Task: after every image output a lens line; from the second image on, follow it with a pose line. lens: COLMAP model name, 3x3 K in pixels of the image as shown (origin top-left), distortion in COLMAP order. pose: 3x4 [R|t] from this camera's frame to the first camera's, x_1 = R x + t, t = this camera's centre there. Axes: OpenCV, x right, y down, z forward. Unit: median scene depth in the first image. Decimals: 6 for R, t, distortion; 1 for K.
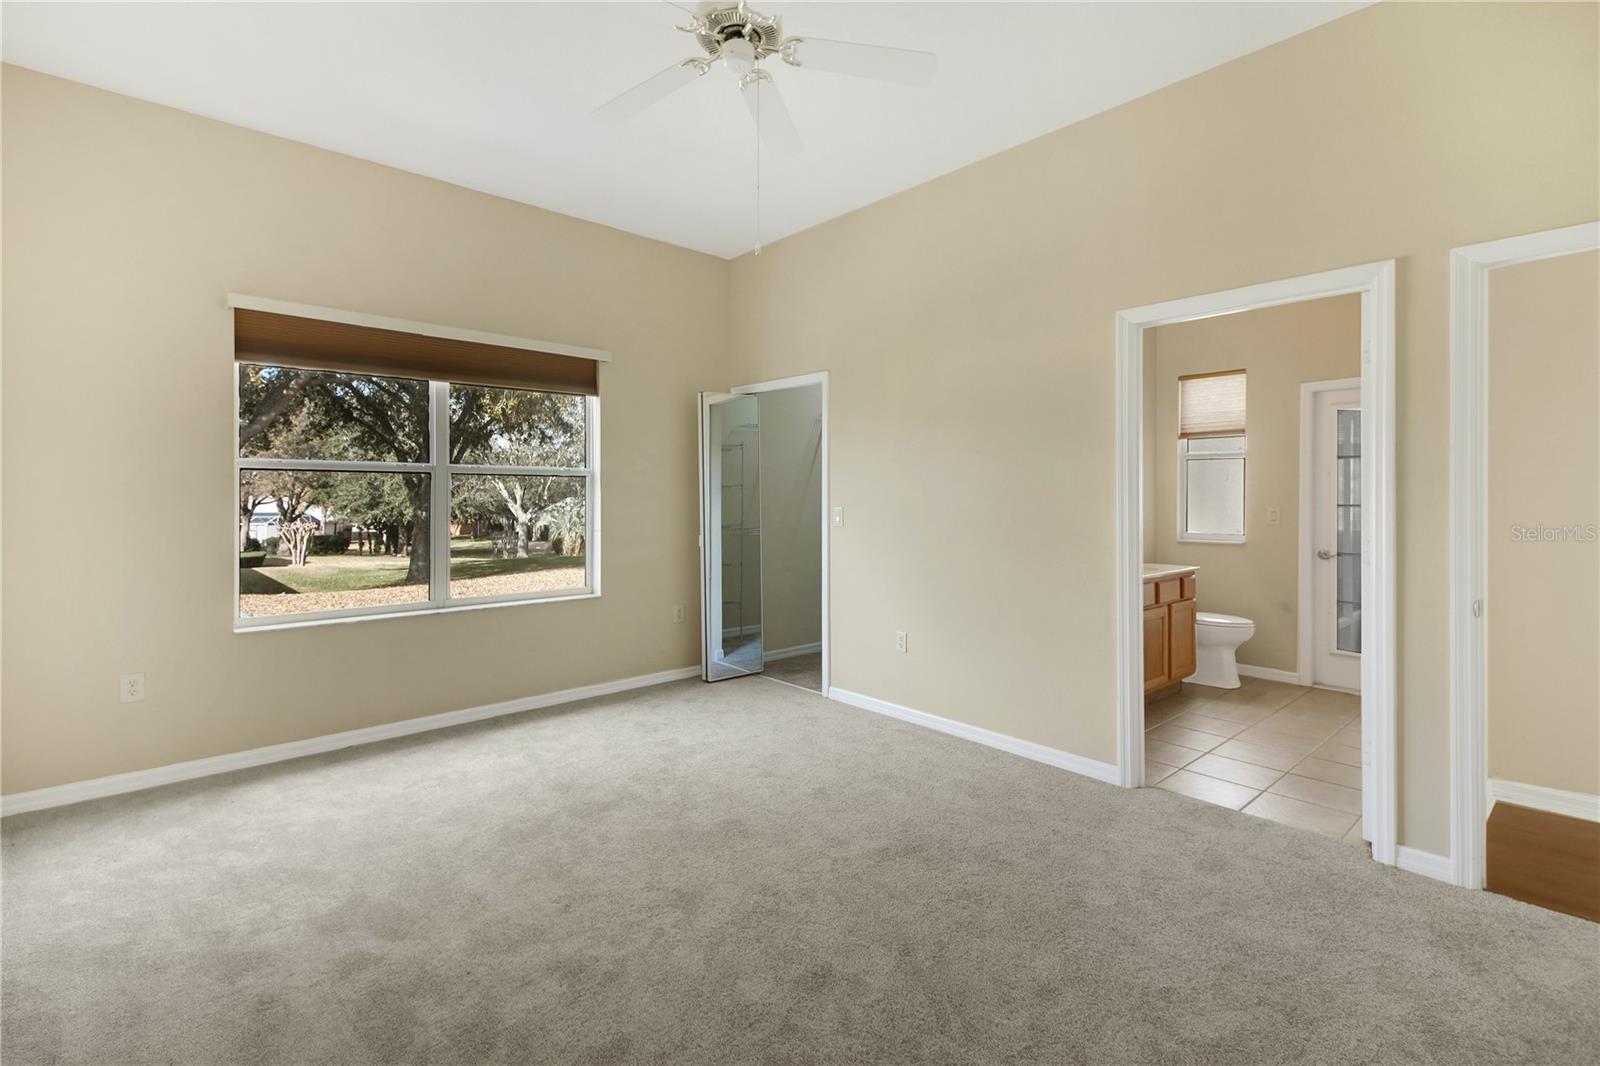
lens RADIAL K [[715.5, 0, 796.4], [0, 715.5, 500.6], [0, 0, 1]] dist [0.045277, 0.000070]
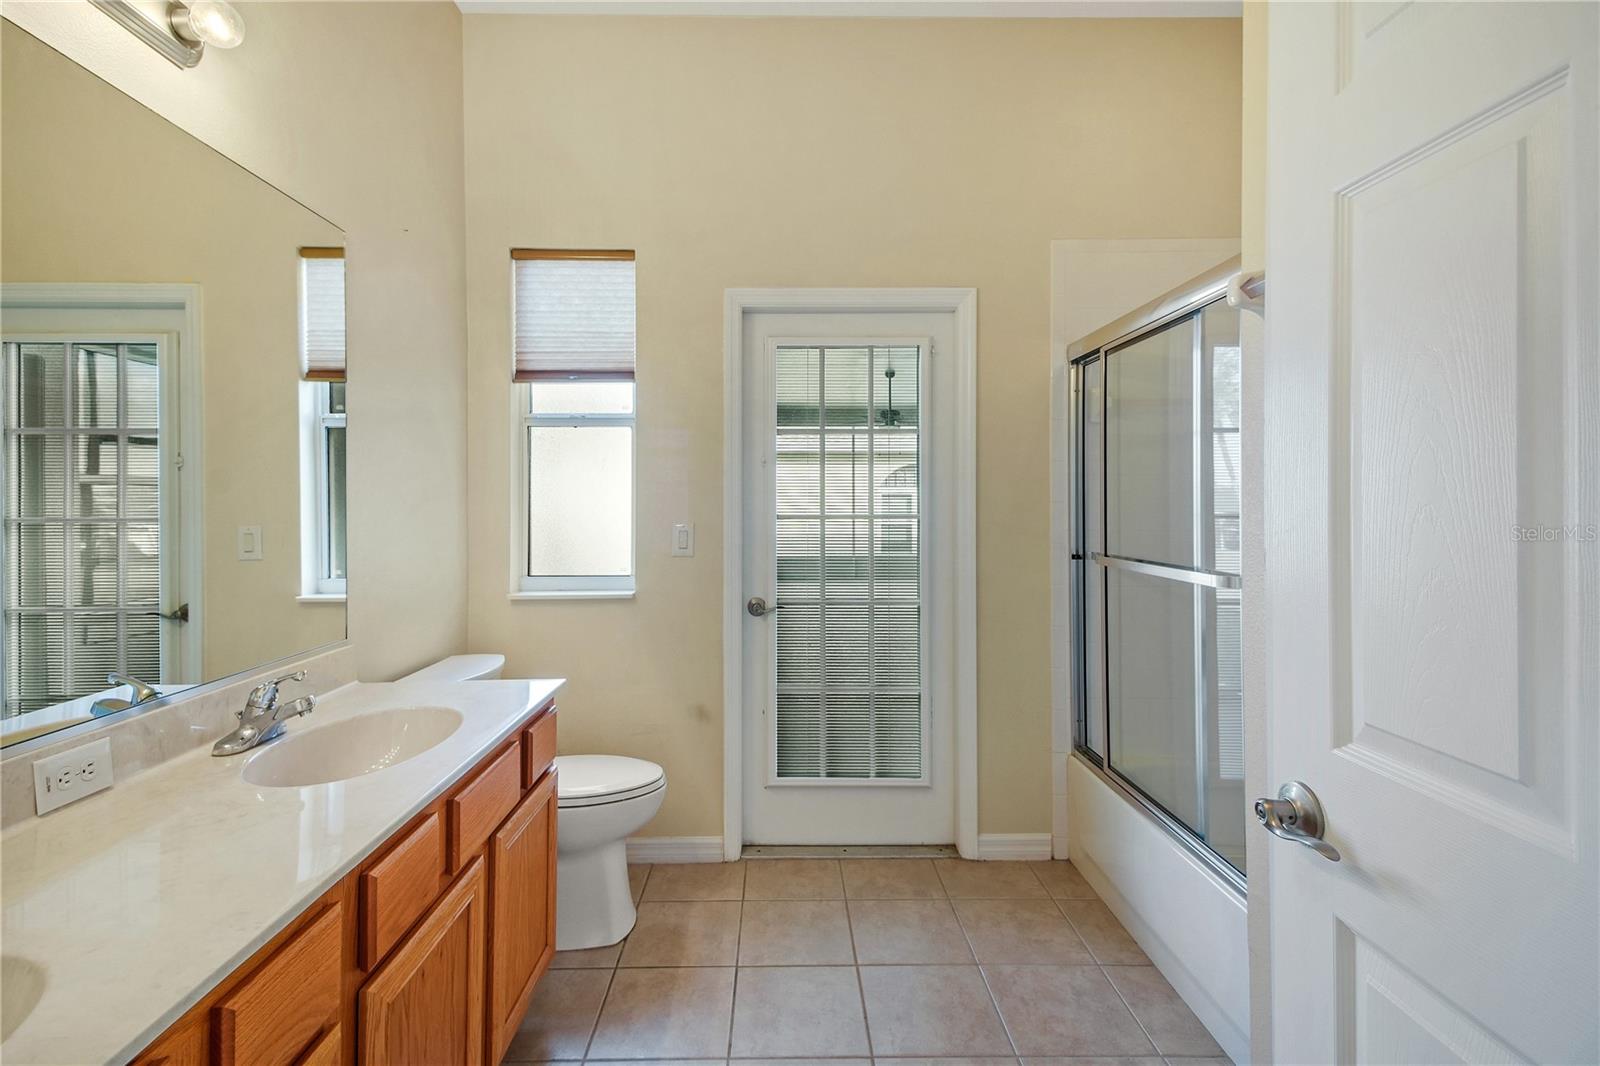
lens RADIAL K [[740.1, 0, 797.9], [0, 740.1, 503.7], [0, 0, 1]] dist [0.055563, -0.026104]
pose [[0.656060, -0.006220, 0.754683, 0.314307], [0.011739, 0.999929, -0.001963, -0.003344], [-0.754617, 0.010147, 0.656087, 0.601976]]
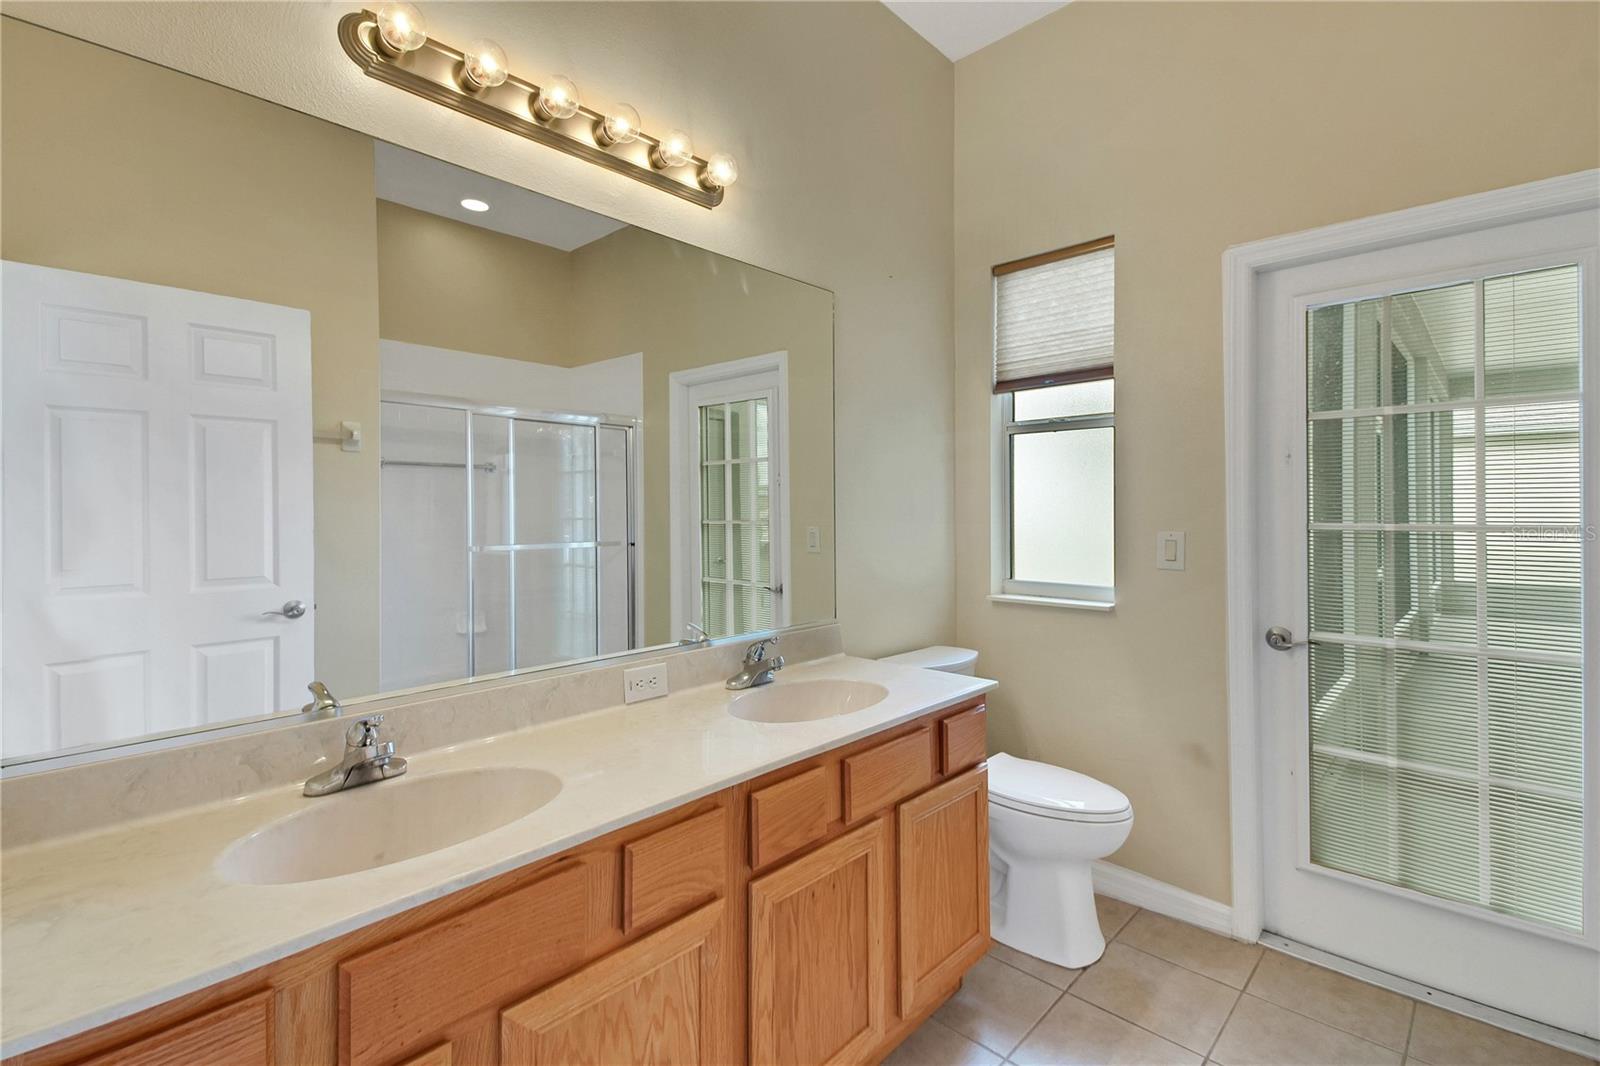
lens RADIAL K [[738.6, 0, 783.0], [0, 738.6, 509.9], [0, 0, 1]] dist [0.054309, -0.024788]
pose [[0.997552, -0.008725, 0.069386, 0.386456], [0.009413, 0.999910, -0.009596, -0.002667], [-0.069296, 0.010226, 0.997544, 0.560843]]
